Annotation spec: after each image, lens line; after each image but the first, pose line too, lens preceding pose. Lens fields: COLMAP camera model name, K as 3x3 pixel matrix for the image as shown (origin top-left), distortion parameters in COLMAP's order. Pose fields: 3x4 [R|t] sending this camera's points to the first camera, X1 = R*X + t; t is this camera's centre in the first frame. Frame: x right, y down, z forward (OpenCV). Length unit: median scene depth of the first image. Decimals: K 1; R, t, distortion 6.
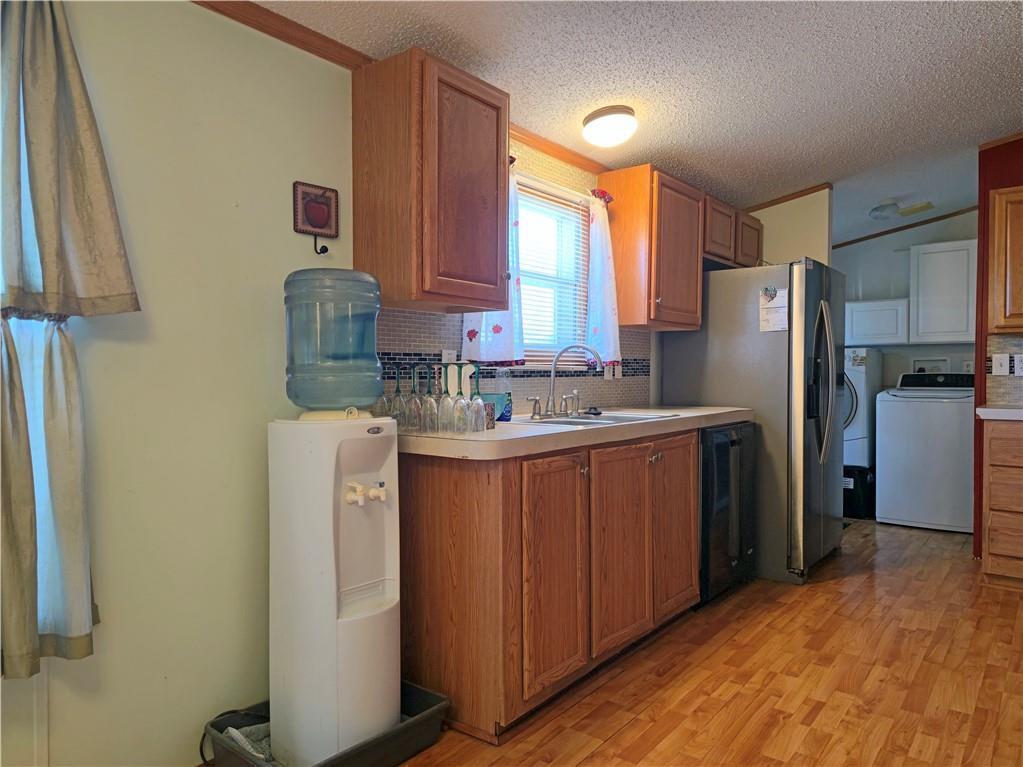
lens RADIAL K [[690.4, 0, 511.5], [0, 690.4, 383.5], [0, 0, 1]] dist [0.071616, -0.062589]
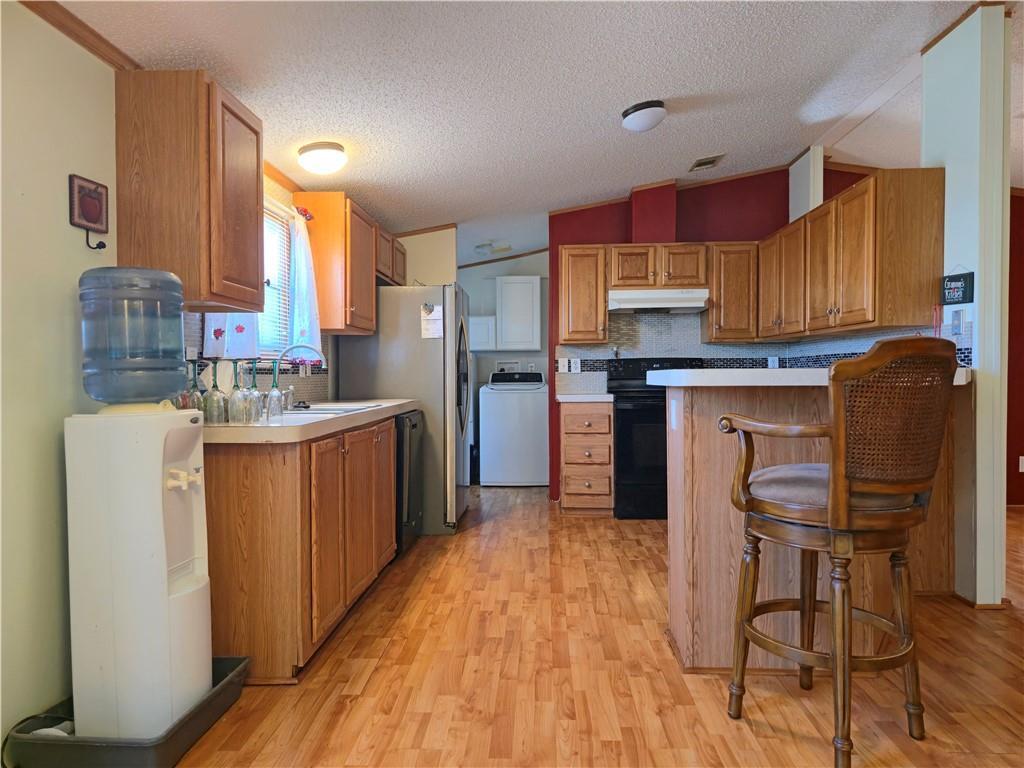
lens RADIAL K [[673.6, 0, 508.7], [0, 673.6, 379.8], [0, 0, 1]] dist [0.056481, -0.053827]
pose [[0.820269, -0.008559, 0.571914, -0.323581], [0.013296, 0.999903, -0.004106, 0.011886], [-0.571824, 0.010972, 0.820303, -0.128453]]
